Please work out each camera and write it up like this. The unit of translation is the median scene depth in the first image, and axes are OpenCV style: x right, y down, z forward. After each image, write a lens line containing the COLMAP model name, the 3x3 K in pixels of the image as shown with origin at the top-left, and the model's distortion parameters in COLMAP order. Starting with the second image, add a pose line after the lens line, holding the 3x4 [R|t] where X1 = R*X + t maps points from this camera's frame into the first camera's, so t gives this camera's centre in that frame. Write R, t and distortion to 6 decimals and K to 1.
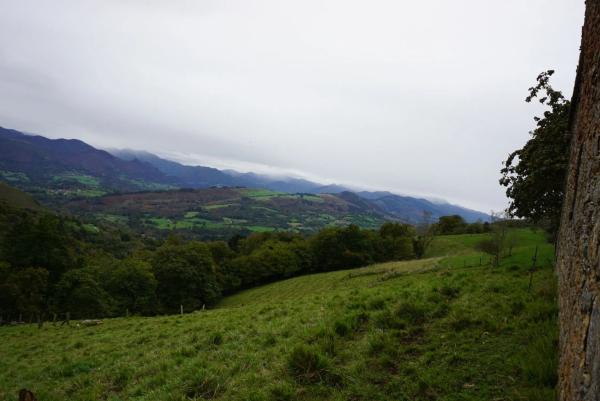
lens RADIAL K [[424.5, 0, 297.1], [0, 424.5, 204.5], [0, 0, 1]] dist [-0.048134, 0.035089]
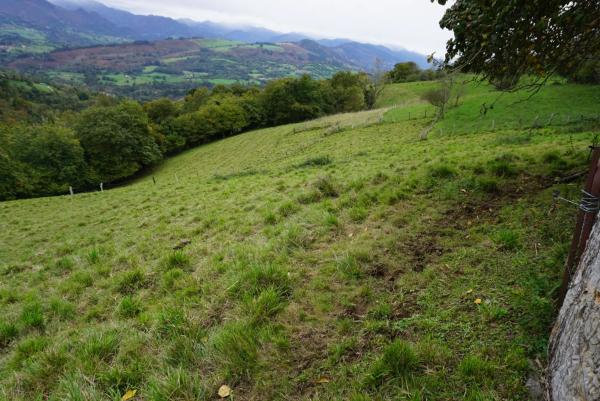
lens RADIAL K [[399.3, 0, 297.3], [0, 399.3, 202.0], [0, 0, 1]] dist [-0.044398, 0.033795]
pose [[0.995303, -0.056329, 0.078731, 0.046265], [0.025308, 0.936397, 0.350028, 0.000855], [-0.093440, -0.346391, 0.933425, 0.084555]]
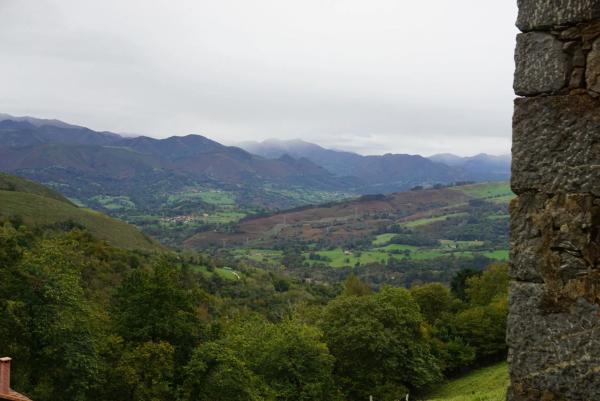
lens RADIAL K [[747.5, 0, 299.1], [0, 747.5, 209.4], [0, 0, 1]] dist [-0.012759, 0.003212]
pose [[0.933464, -0.092485, -0.346542, 0.011965], [0.088913, 0.995694, -0.026229, -0.004653], [0.347475, -0.006328, 0.937668, -0.020692]]
